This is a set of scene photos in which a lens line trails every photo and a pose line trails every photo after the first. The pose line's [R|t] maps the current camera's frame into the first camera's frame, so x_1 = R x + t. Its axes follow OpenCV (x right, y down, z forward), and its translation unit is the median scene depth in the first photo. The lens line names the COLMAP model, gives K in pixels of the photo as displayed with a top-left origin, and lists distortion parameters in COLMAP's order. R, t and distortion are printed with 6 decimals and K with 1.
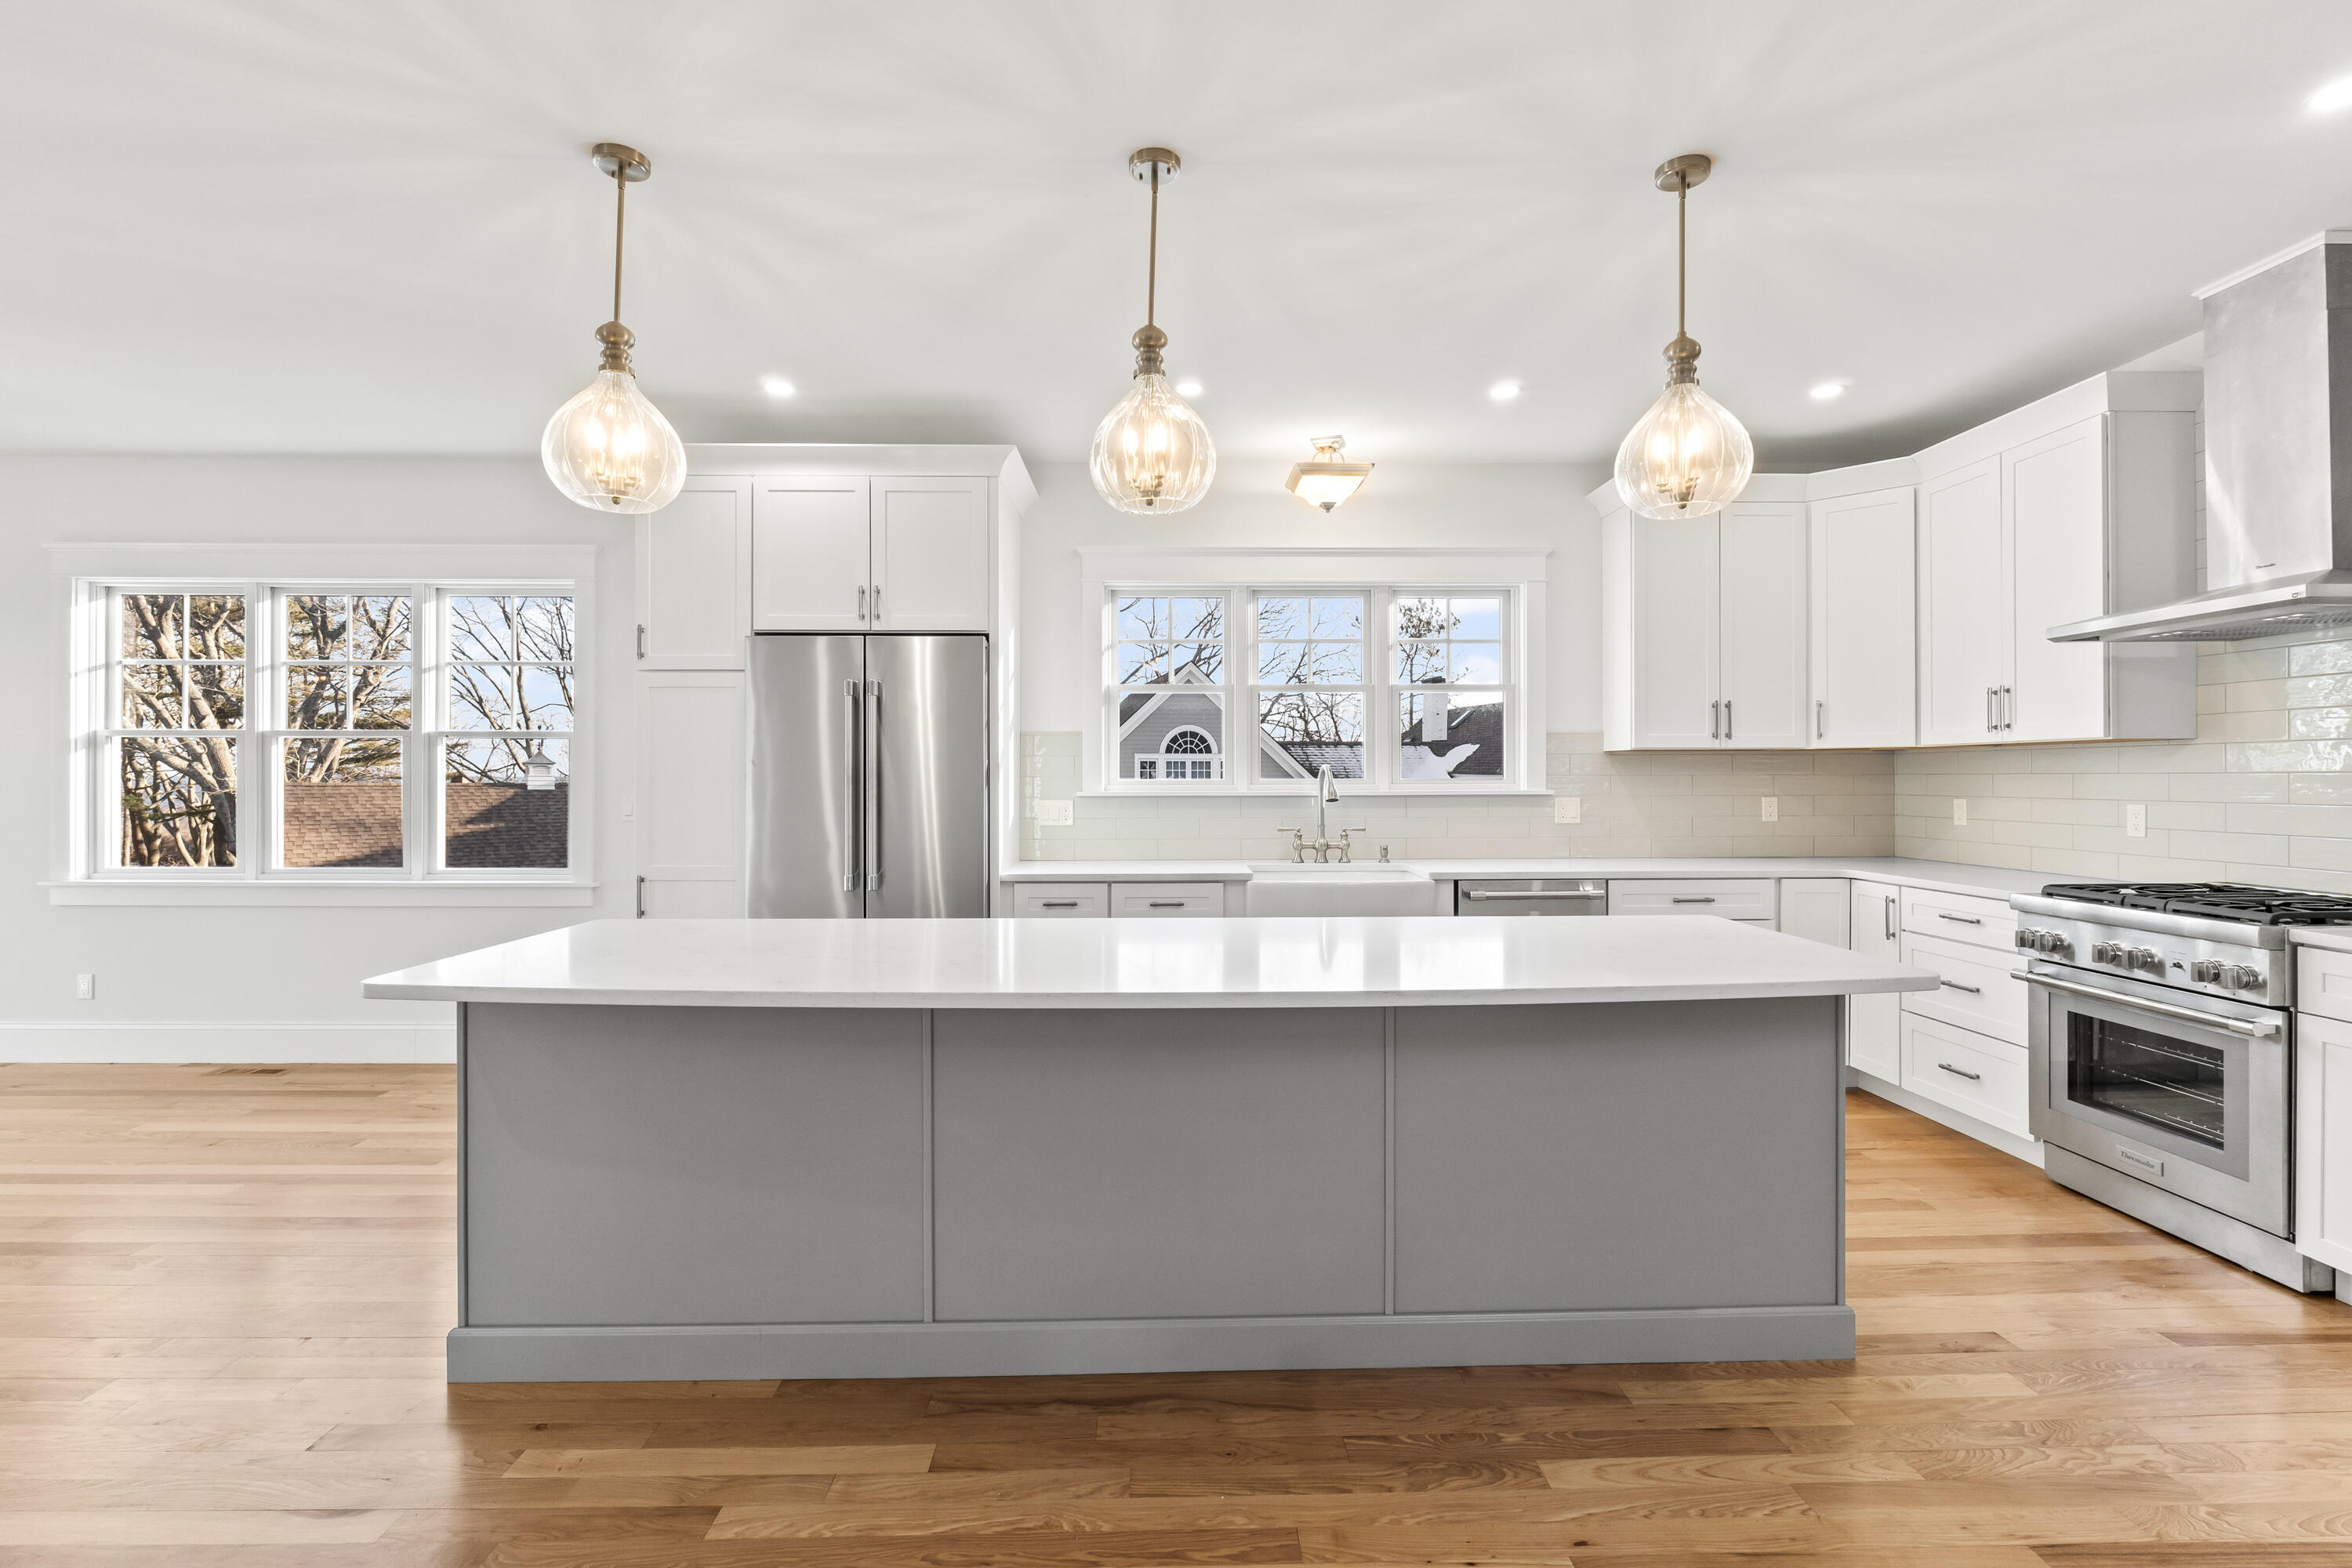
lens RADIAL K [[1066.8, 0, 1173.1], [0, 1066.8, 770.1], [0, 0, 1]] dist [-0.004424, -0.000434]
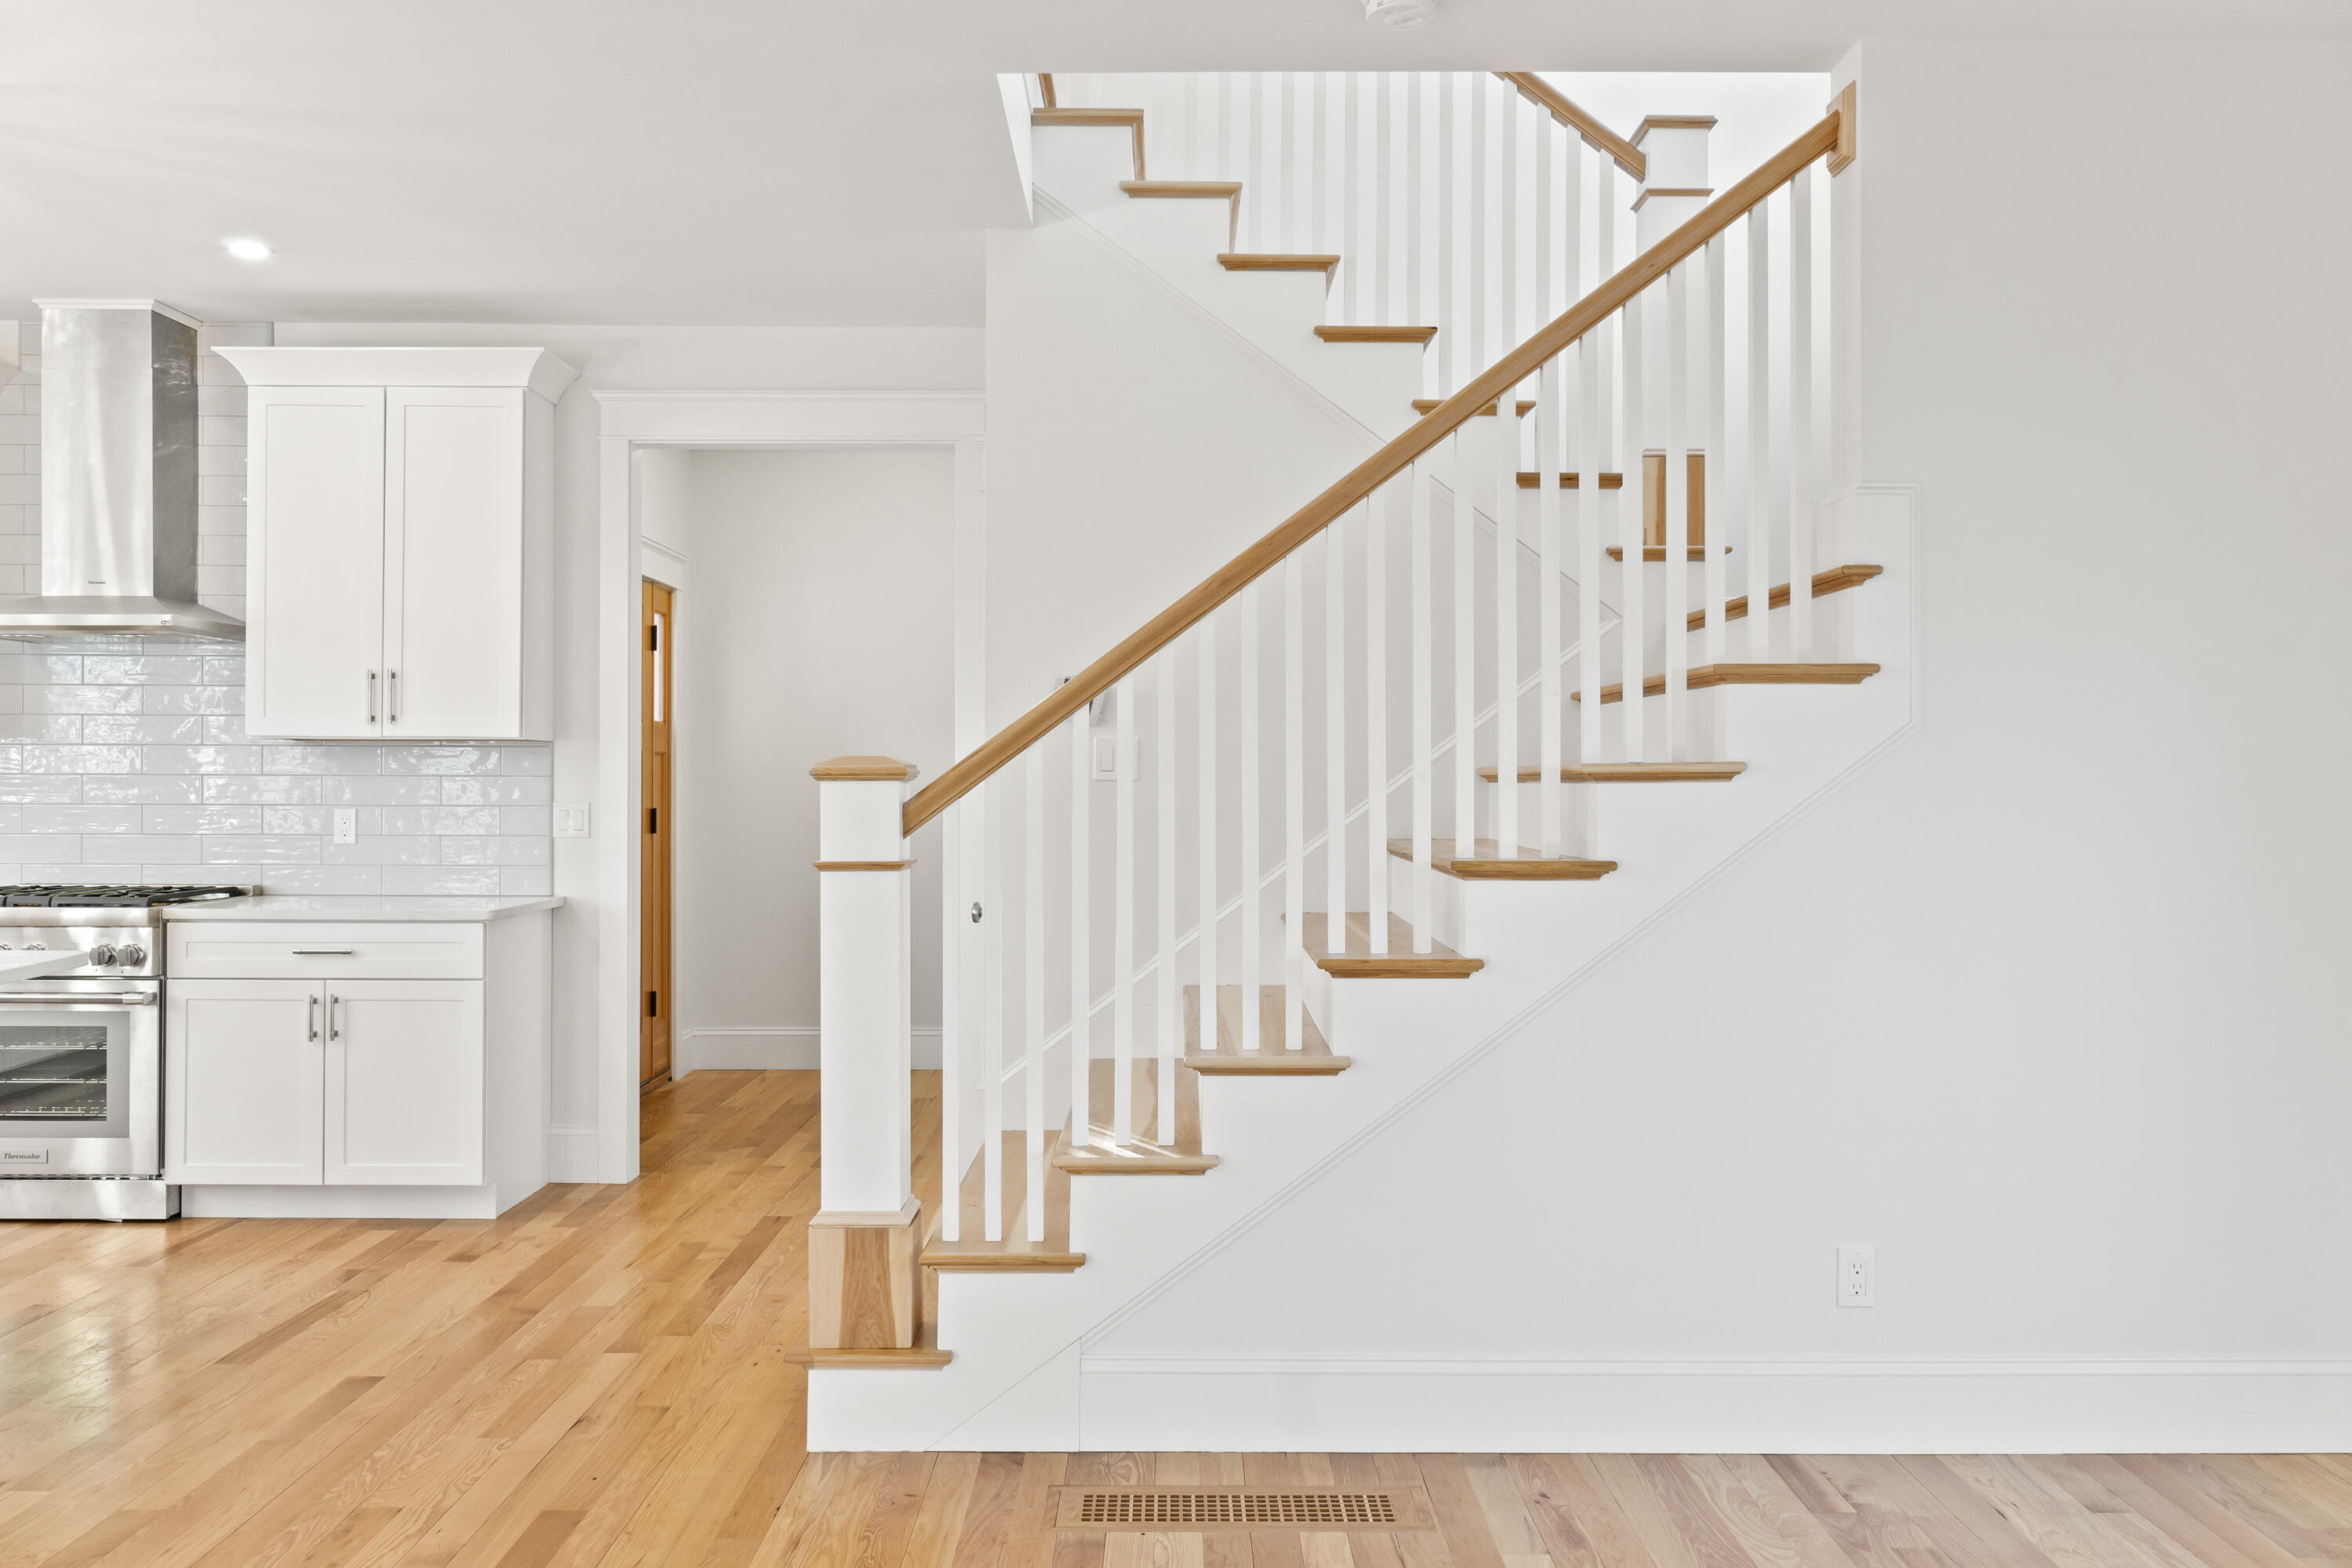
lens RADIAL K [[1976.7, 0, 1179.2], [0, 1976.7, 779.2], [0, 0, 1]] dist [0.005950, 0.001385]
pose [[0.017674, 0.000380, 0.999844, -1.096152], [-0.006622, 0.999978, -0.000263, 0.001135], [-0.999822, -0.006617, 0.017677, -0.155237]]
